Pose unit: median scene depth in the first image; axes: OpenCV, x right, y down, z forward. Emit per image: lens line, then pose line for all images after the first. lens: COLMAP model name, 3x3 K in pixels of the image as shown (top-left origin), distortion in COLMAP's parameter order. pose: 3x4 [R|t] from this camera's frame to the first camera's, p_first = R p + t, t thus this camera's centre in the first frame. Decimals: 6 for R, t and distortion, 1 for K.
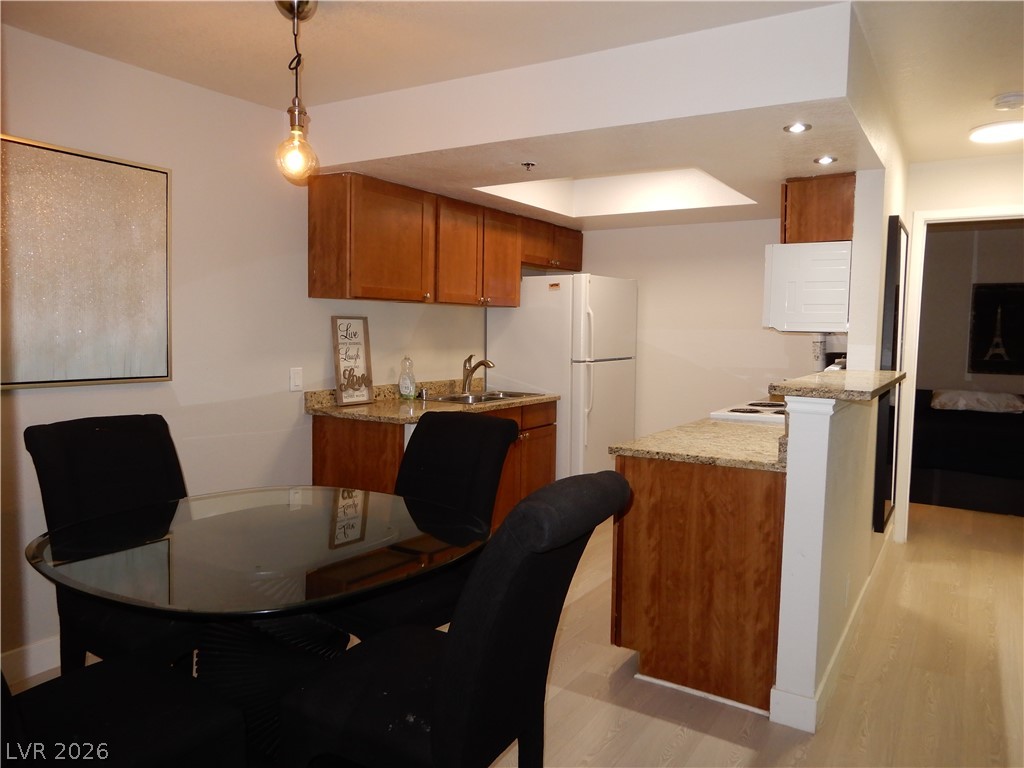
lens RADIAL K [[727.4, 0, 515.2], [0, 727.4, 380.9], [0, 0, 1]] dist [-0.004877, -0.001312]
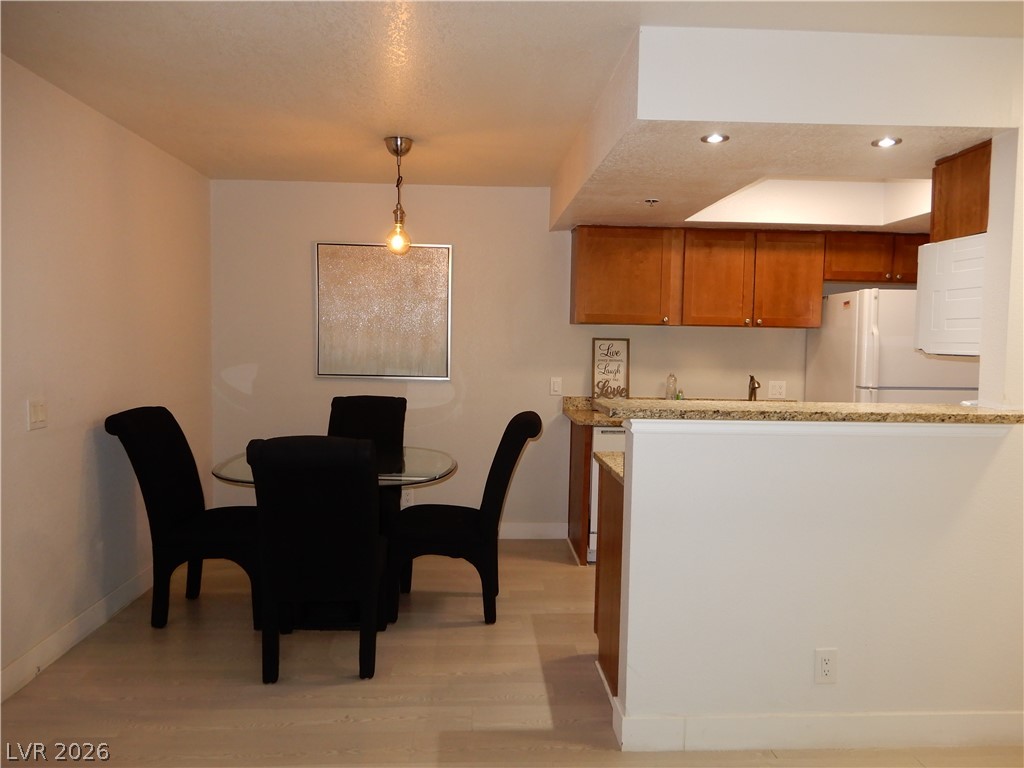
lens RADIAL K [[727.4, 0, 515.2], [0, 727.4, 380.9], [0, 0, 1]] dist [-0.004877, -0.001312]
pose [[0.583220, 0.042123, -0.811221, 0.682294], [-0.068442, 0.997652, 0.002598, -0.009527], [0.809426, 0.054007, 0.584733, 0.163874]]
